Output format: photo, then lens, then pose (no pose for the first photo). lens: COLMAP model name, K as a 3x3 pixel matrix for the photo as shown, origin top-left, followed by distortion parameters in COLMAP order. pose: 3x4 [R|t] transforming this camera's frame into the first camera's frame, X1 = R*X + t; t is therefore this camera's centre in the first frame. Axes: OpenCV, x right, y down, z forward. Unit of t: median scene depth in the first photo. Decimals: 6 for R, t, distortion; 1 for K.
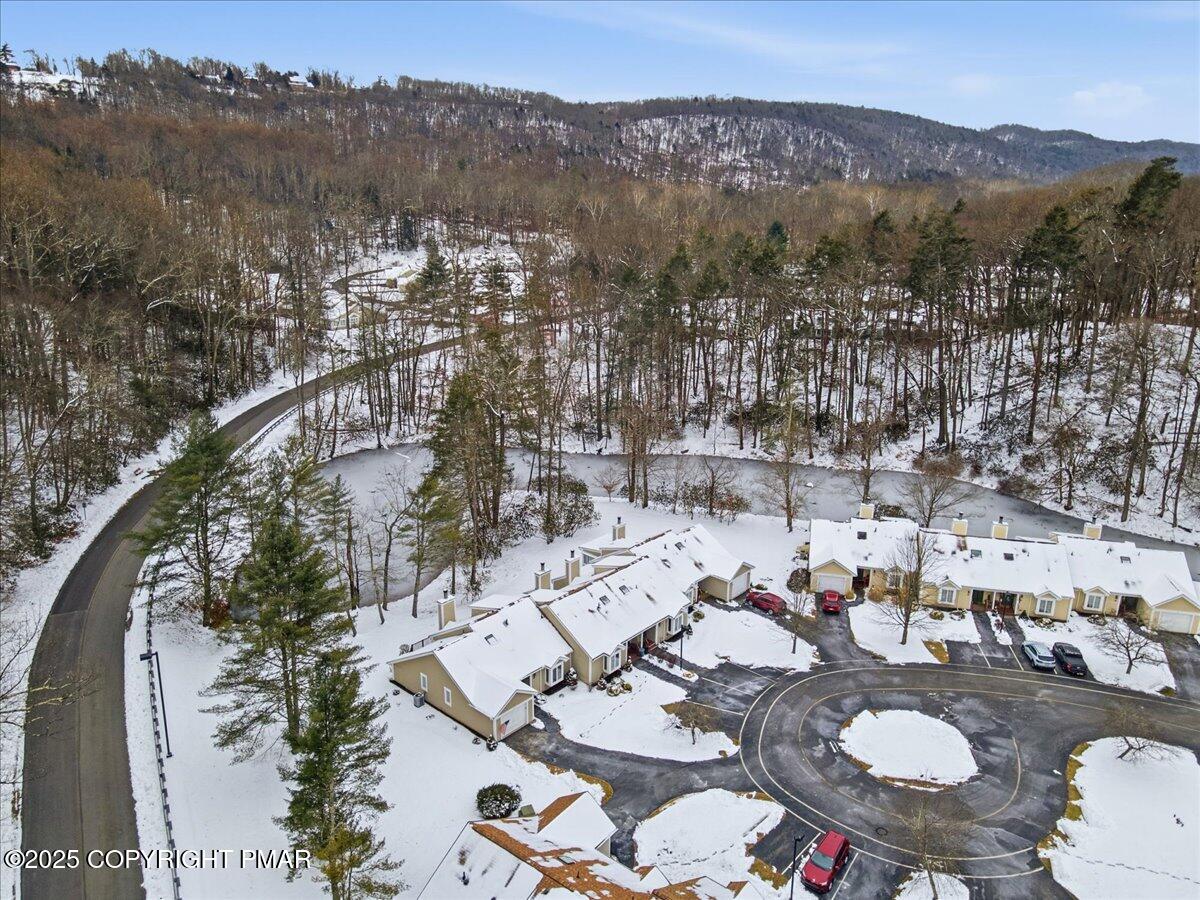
lens RADIAL K [[863.0, 0, 601.8], [0, 863.0, 453.1], [0, 0, 1]] dist [0.036924, -0.000055]
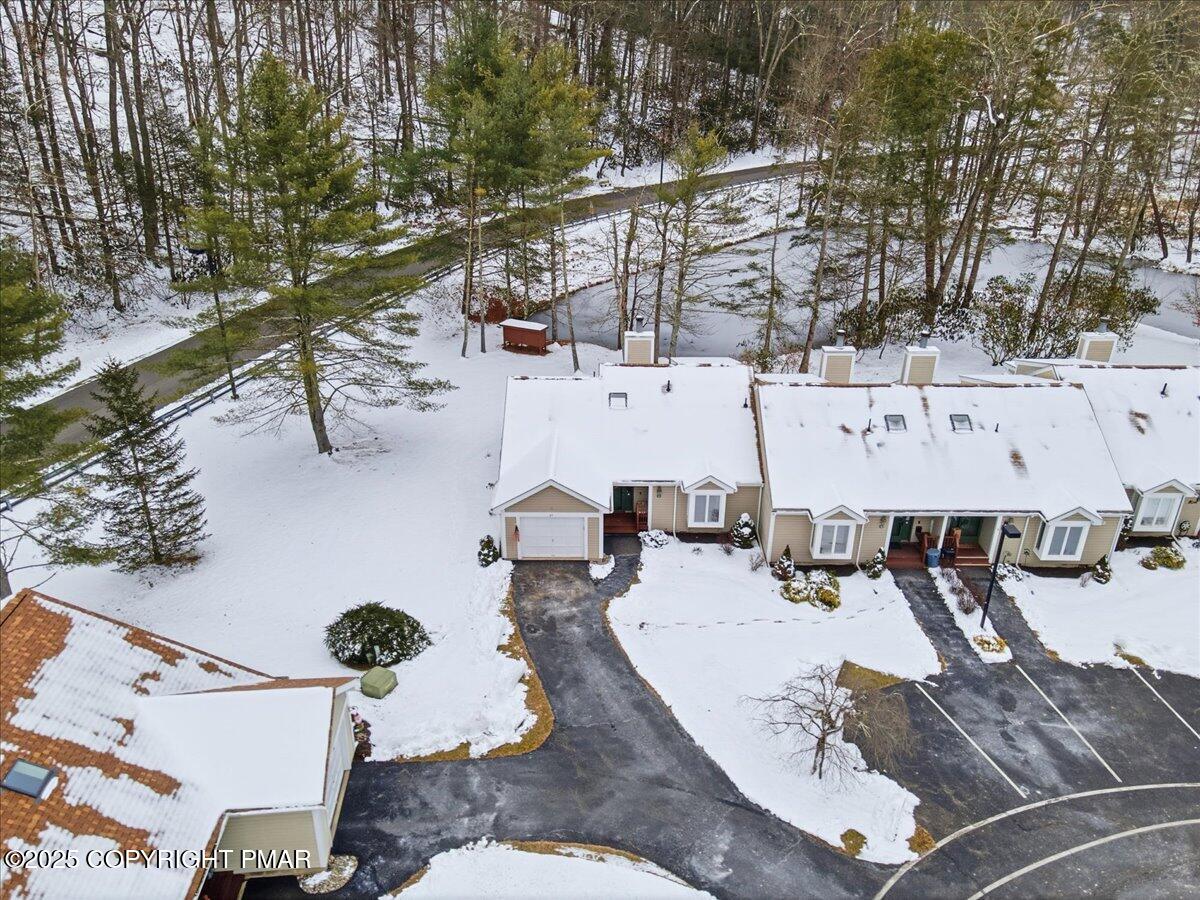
lens RADIAL K [[863.0, 0, 602.2], [0, 863.0, 443.9], [0, 0, 1]] dist [0.036924, -0.000055]
pose [[0.666698, 0.313605, -0.676140, 0.234222], [-0.225926, 0.949523, 0.217634, 0.125331], [0.710261, 0.007662, 0.703896, 0.609686]]
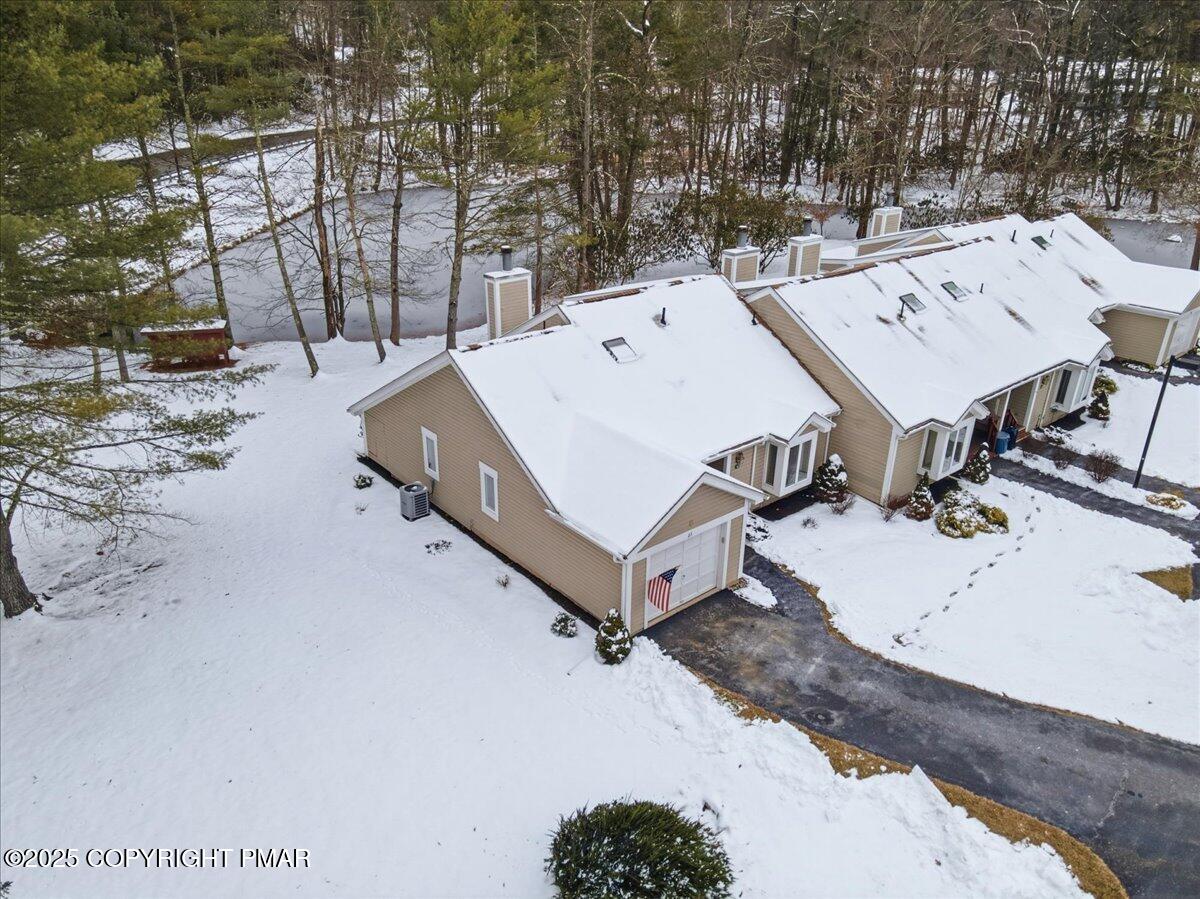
lens RADIAL K [[863.0, 0, 599.7], [0, 863.0, 444.6], [0, 0, 1]] dist [0.036924, -0.000055]
pose [[0.990131, 0.062321, -0.125527, -0.089019], [-0.047974, 0.992294, 0.114240, 0.211940], [0.131679, -0.107091, 0.985491, 0.643858]]
